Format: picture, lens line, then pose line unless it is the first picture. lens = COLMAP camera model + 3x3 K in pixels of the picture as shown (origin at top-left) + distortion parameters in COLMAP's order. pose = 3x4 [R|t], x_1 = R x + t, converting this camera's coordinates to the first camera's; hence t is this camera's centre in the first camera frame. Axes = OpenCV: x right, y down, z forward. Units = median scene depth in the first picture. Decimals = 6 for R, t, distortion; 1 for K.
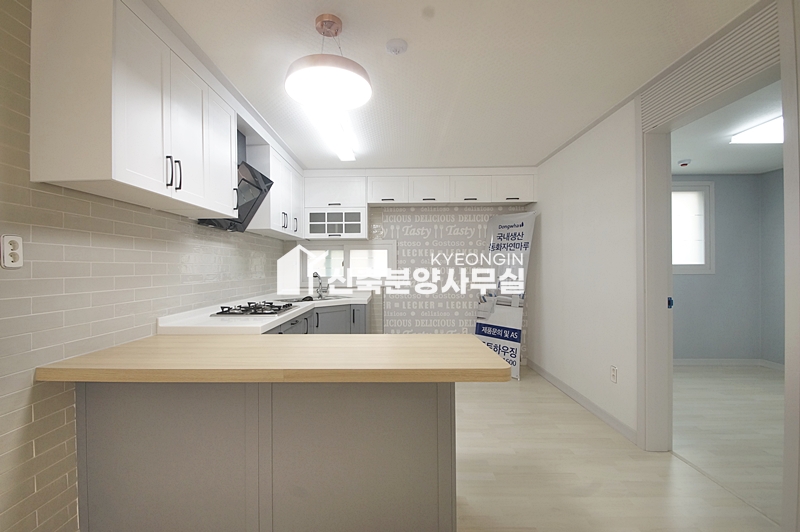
lens RADIAL K [[359.5, 0, 382.3], [0, 359.5, 267.5], [0, 0, 1]] dist [0.004507, -0.012063]
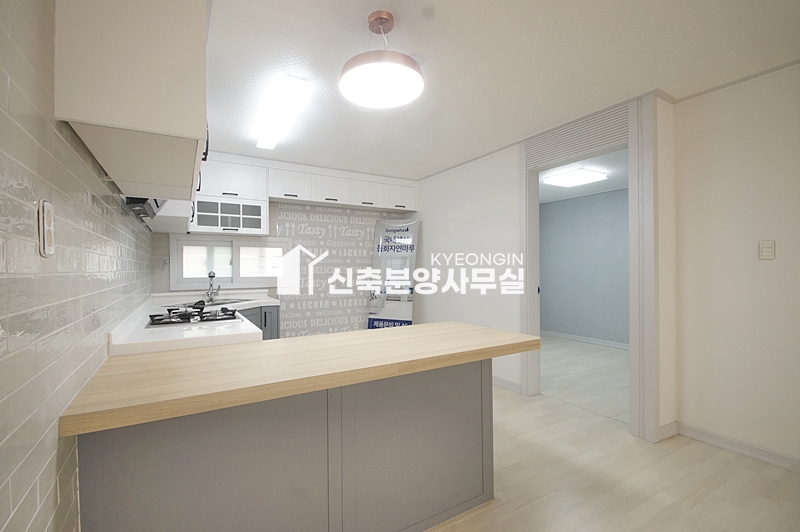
lens RADIAL K [[359.5, 0, 390.1], [0, 359.5, 268.6], [0, 0, 1]] dist [0.004507, -0.012063]
pose [[0.847801, -0.000020, 0.530314, -0.263904], [0.001129, 0.999998, -0.001767, 0.007120], [-0.530313, 0.002097, 0.847800, 0.052225]]
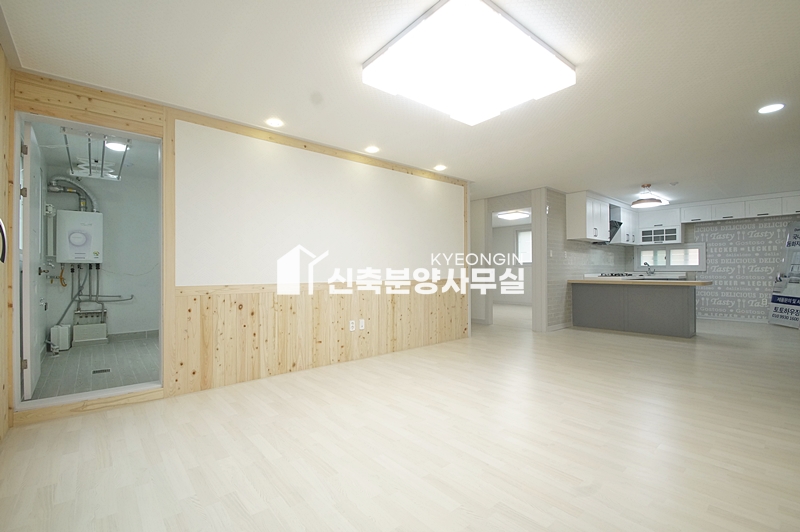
lens RADIAL K [[359.5, 0, 387.0], [0, 359.5, 270.5], [0, 0, 1]] dist [0.004507, -0.012063]
pose [[0.674421, -0.000123, -0.738347, 0.280735], [-0.000795, 0.999999, -0.000893, 0.056093], [0.738346, 0.001190, 0.674421, -1.232464]]
